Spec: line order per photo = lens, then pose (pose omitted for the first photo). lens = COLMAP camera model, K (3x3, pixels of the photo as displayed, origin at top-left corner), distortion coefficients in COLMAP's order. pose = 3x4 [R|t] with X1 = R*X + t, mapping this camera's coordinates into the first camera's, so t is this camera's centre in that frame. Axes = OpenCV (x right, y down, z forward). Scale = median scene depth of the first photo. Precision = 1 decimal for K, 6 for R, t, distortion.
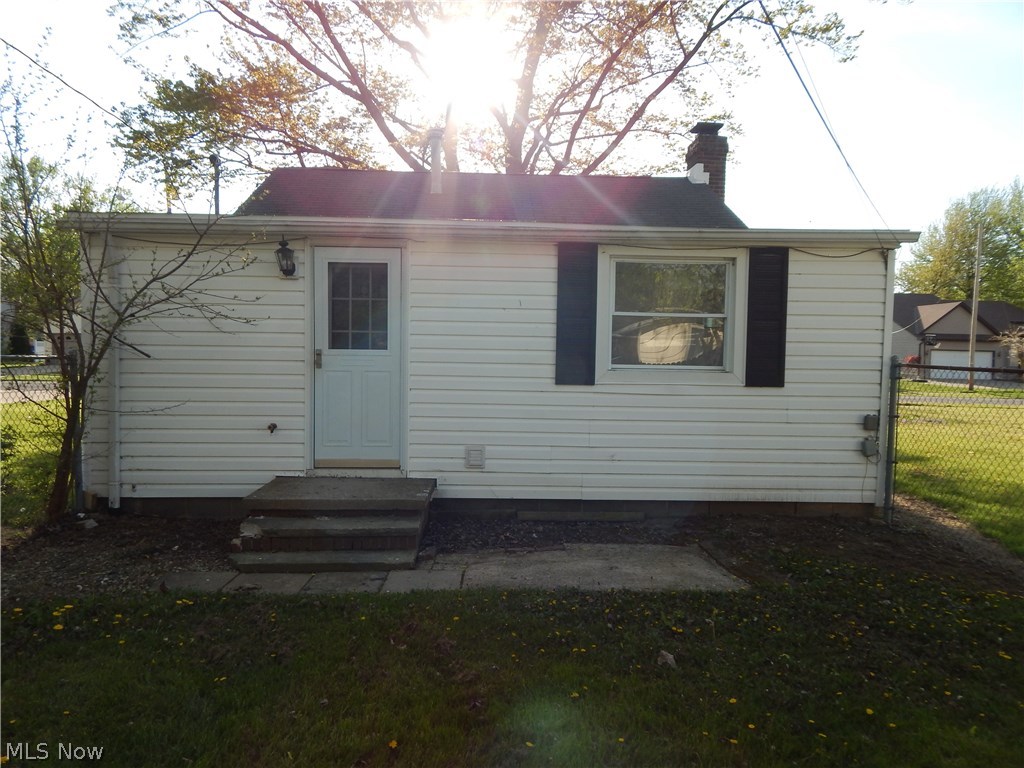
lens RADIAL K [[683.8, 0, 513.3], [0, 683.8, 385.1], [0, 0, 1]] dist [0.000216, -0.000690]
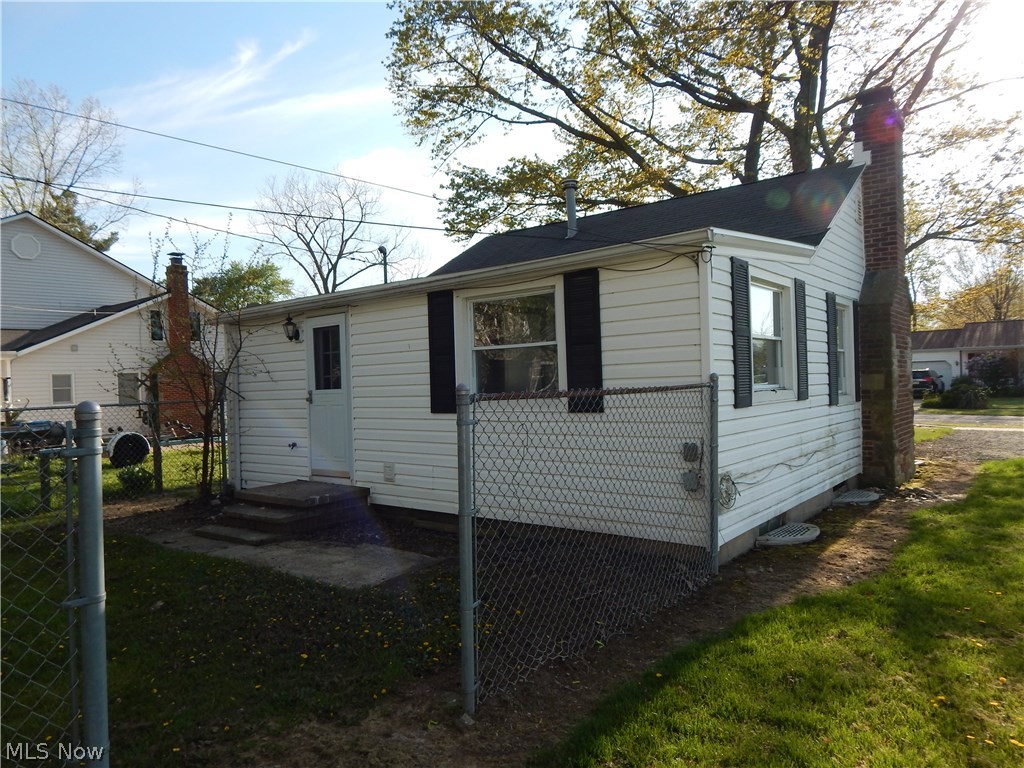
lens RADIAL K [[683.8, 0, 515.1], [0, 683.8, 383.9], [0, 0, 1]] dist [0.000216, -0.000690]
pose [[0.764546, -0.040546, -0.643293, 0.929310], [0.014941, 0.998866, -0.045200, 0.003965], [0.644397, 0.024946, 0.764285, 0.193933]]
